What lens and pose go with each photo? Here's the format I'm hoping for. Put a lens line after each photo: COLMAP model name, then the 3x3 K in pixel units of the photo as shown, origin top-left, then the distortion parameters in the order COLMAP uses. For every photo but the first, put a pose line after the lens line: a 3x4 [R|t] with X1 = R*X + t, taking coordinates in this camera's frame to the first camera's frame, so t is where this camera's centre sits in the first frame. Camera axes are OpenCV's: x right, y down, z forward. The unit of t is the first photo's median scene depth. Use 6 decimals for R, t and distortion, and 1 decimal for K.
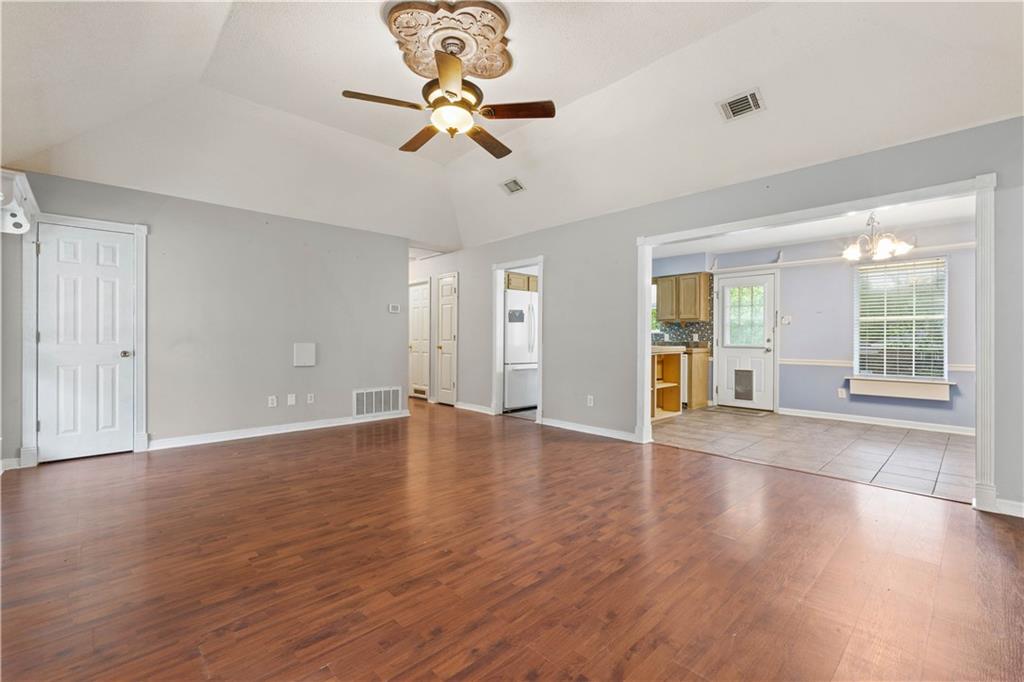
lens RADIAL K [[443.5, 0, 517.7], [0, 443.5, 336.9], [0, 0, 1]] dist [-0.000954, -0.000270]
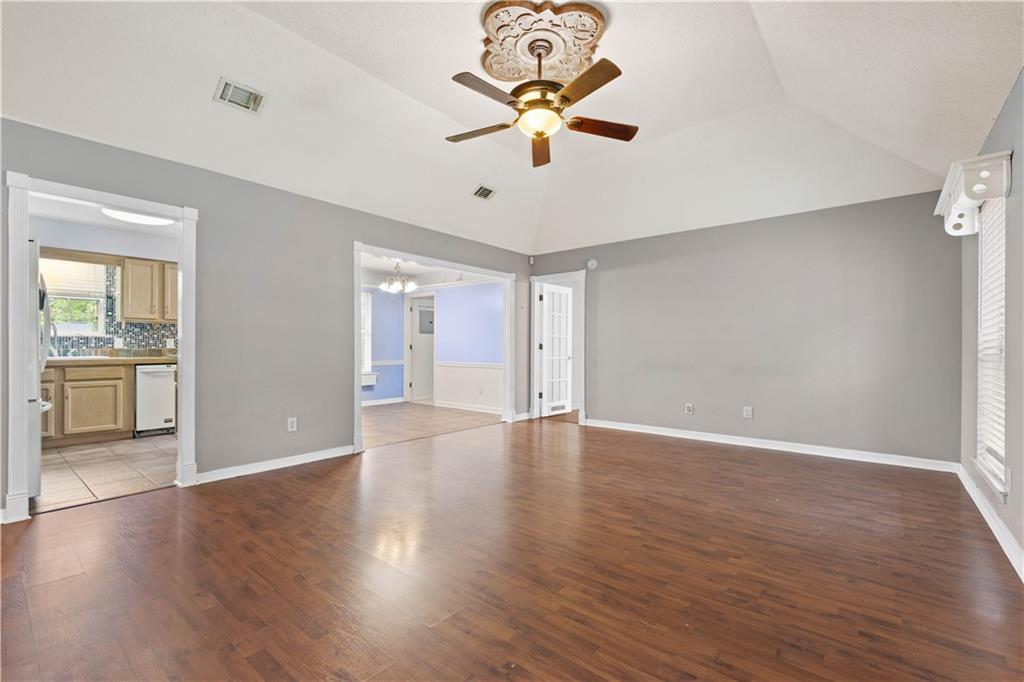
lens RADIAL K [[449.4, 0, 514.1], [0, 449.4, 346.0], [0, 0, 1]] dist [-0.003111, -0.000401]
pose [[-0.120720, -0.003917, 0.992679, -1.353795], [-0.006319, 0.999975, 0.003177, -0.001149], [-0.992667, -0.005889, -0.120742, 1.411812]]
